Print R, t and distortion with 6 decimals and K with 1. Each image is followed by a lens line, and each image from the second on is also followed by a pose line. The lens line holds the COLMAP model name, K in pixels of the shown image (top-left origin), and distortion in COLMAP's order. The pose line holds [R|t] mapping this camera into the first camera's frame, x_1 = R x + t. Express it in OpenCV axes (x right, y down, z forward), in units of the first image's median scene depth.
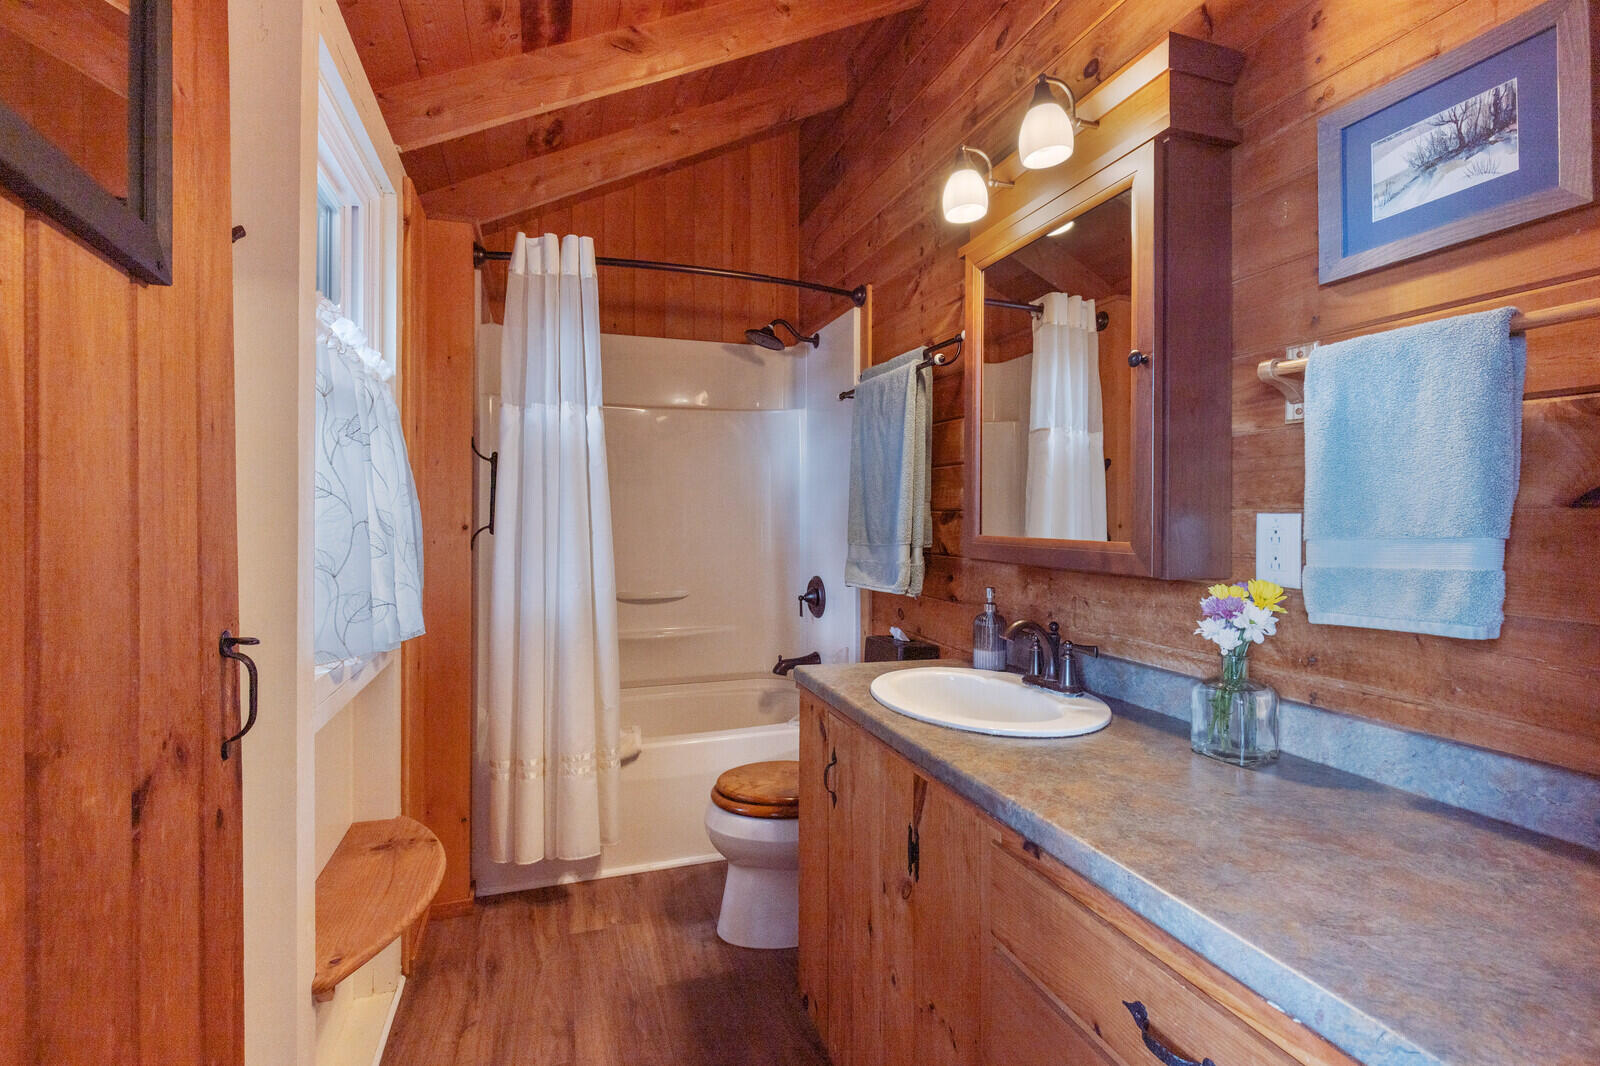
lens RADIAL K [[738.5, 0, 792.7], [0, 738.5, 514.9], [0, 0, 1]] dist [-0.001844, -0.000526]
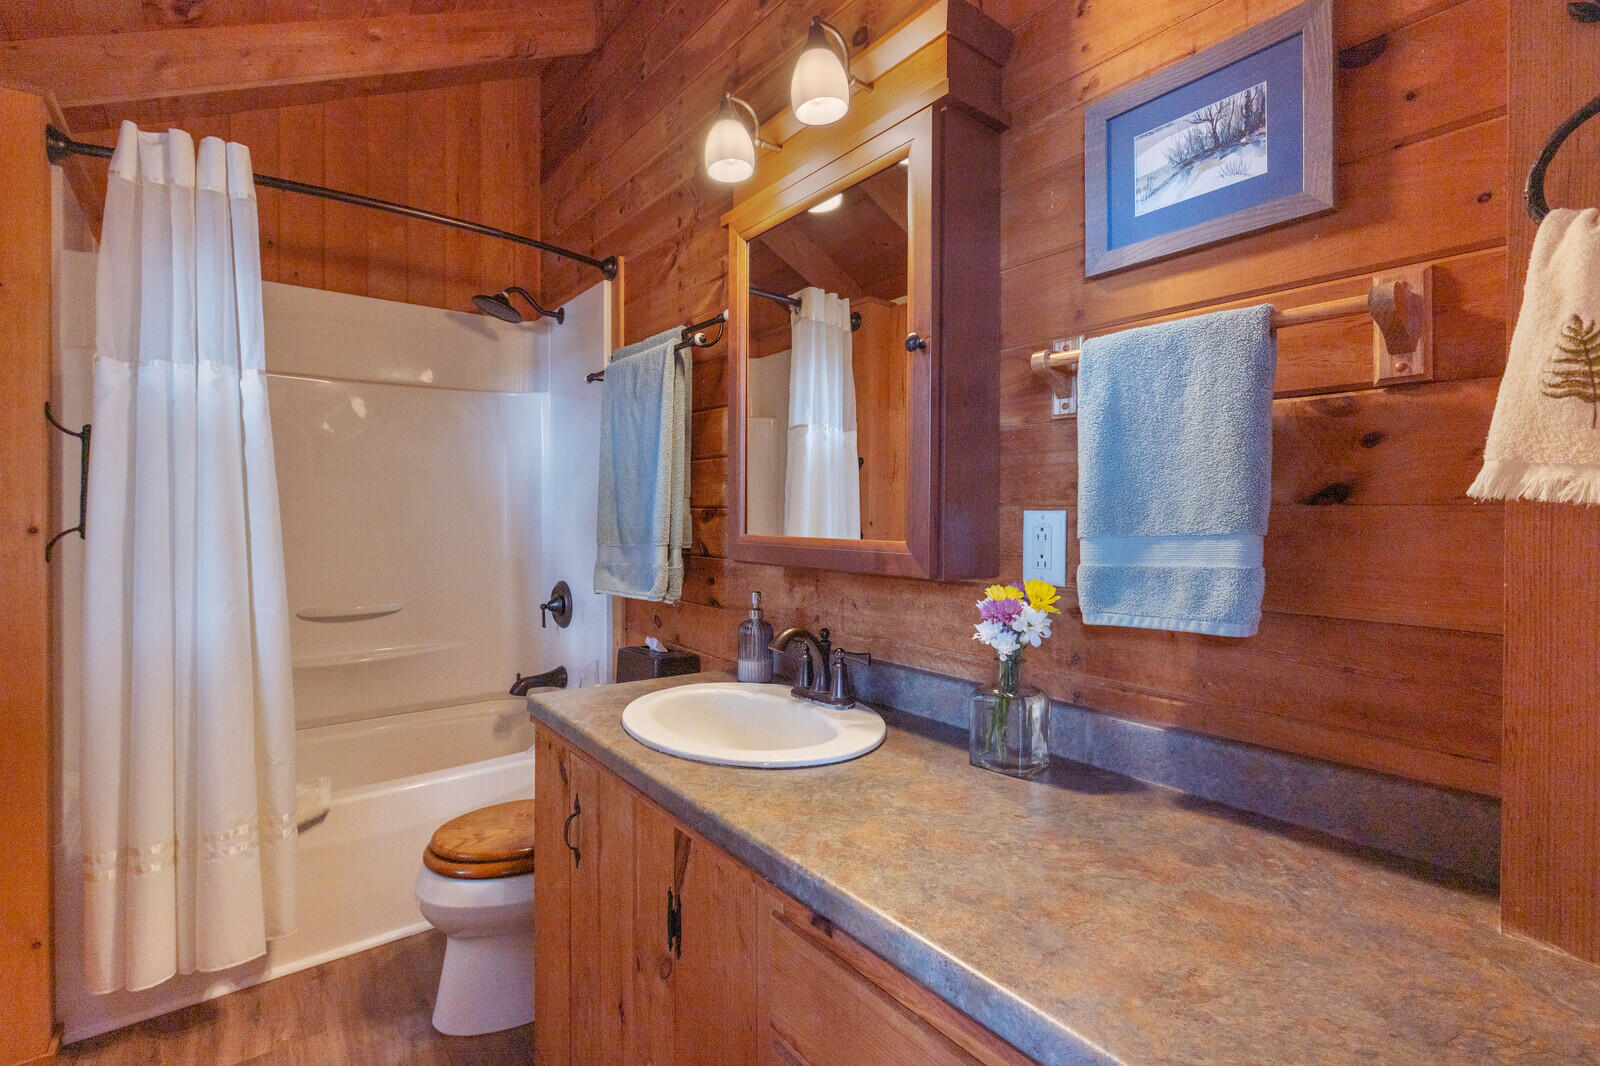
lens RADIAL K [[742.0, 0, 785.7], [0, 742.0, 520.2], [0, 0, 1]] dist [0.000157, -0.000311]
pose [[0.949852, -0.003448, 0.312679, 0.021302], [0.000271, 0.999948, 0.010202, 0.000769], [-0.312698, -0.009606, 0.949804, 0.156001]]
